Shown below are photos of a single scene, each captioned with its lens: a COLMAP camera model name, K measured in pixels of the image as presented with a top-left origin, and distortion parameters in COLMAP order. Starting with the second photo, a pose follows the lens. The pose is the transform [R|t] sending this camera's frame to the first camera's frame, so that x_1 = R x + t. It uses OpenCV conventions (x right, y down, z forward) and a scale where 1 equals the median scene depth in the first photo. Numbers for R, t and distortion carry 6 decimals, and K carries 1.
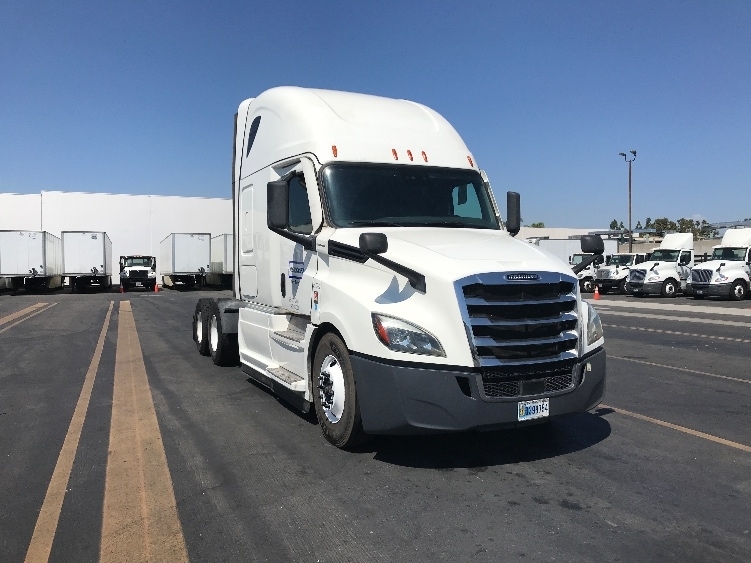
lens RADIAL K [[674.5, 0, 375.5], [0, 674.5, 281.5], [0, 0, 1]] dist [0.003269, -0.000198]
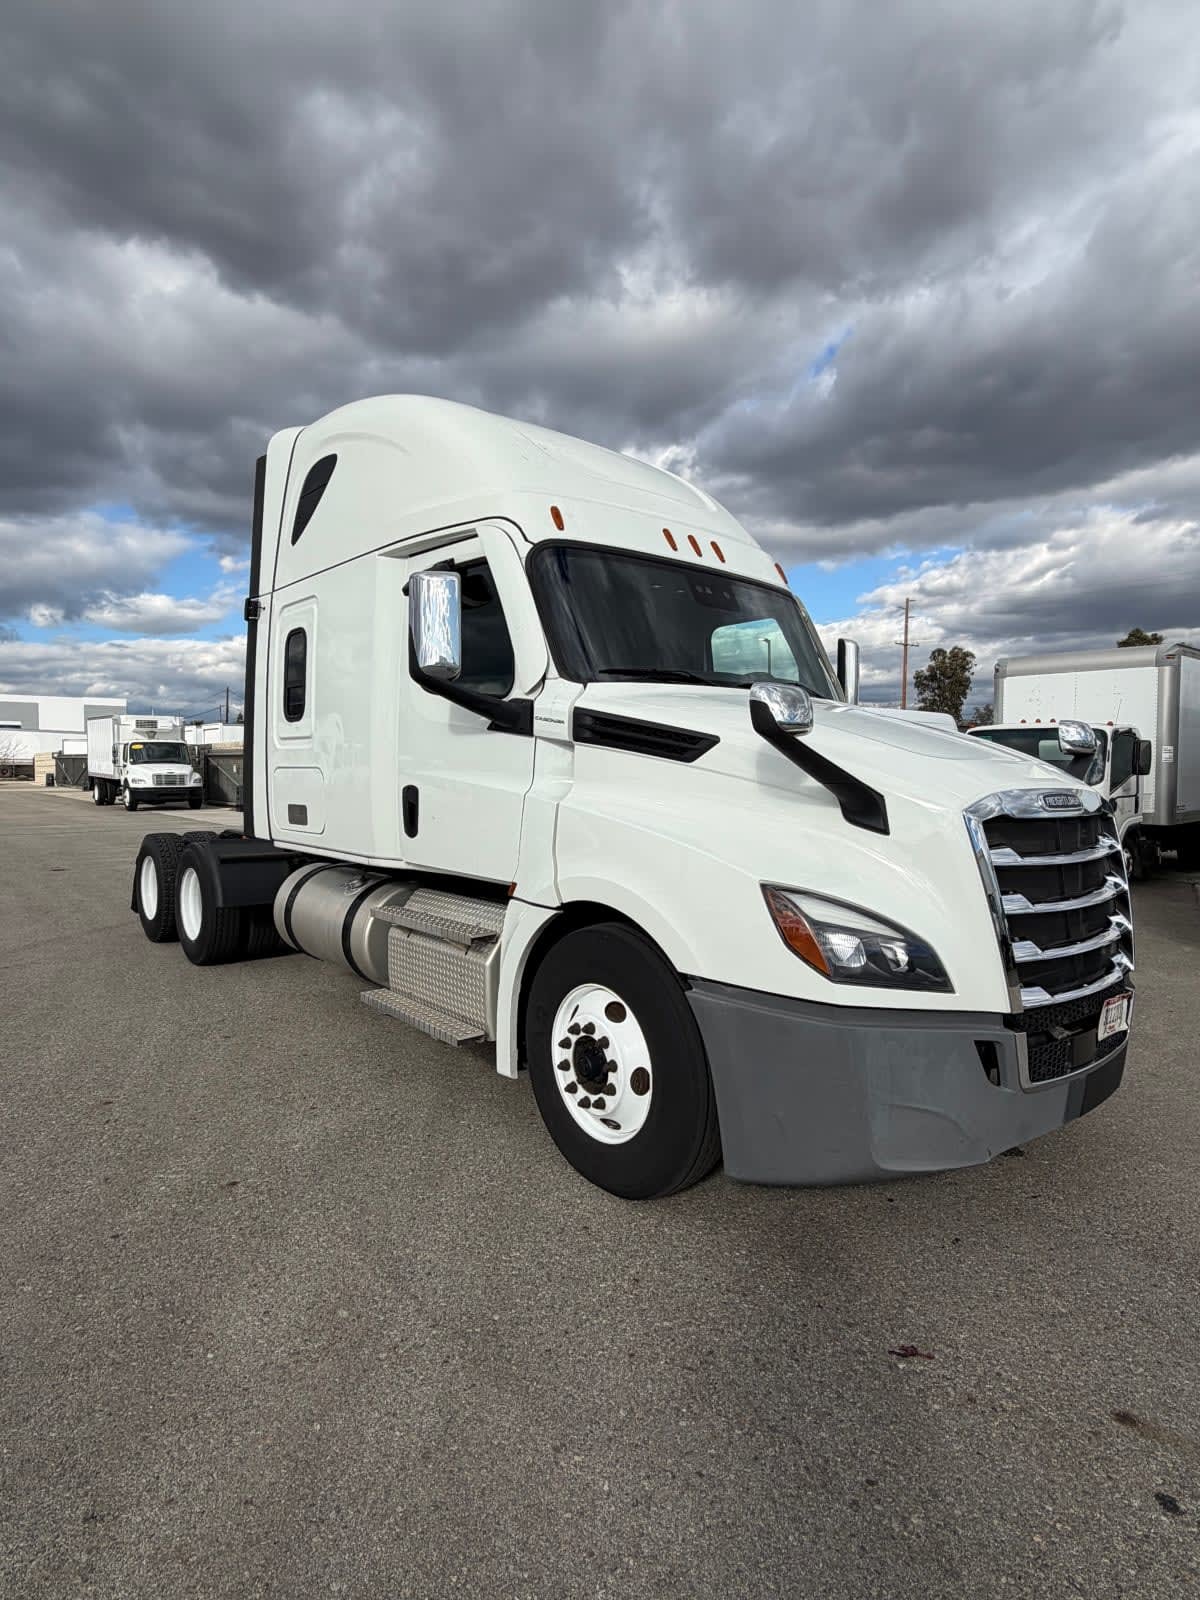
lens RADIAL K [[920.5, 0, 600.0], [0, 920.5, 800.0], [0, 0, 1]] dist [-0.002936, -0.000172]
pose [[0.963296, 0.014916, 0.268025, -0.218264], [-0.014319, 0.999889, -0.004185, -0.000445], [-0.268058, 0.000193, 0.963403, 0.436898]]
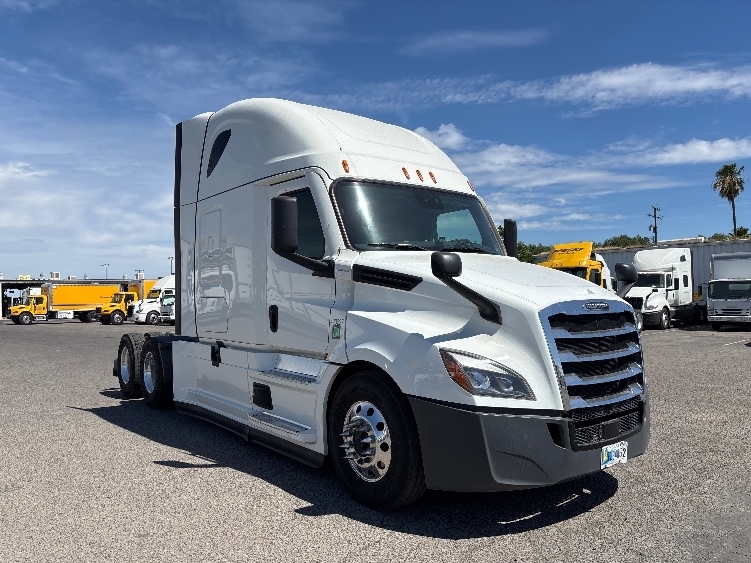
lens RADIAL K [[600.0, 0, 375.1], [0, 600.0, 293.6], [0, 0, 1]] dist [0.041757, -0.000718]
pose [[0.974434, -0.001707, 0.224668, -0.222120], [0.009885, 0.999328, -0.035284, 0.002804], [-0.224457, 0.036603, 0.973796, 0.252760]]
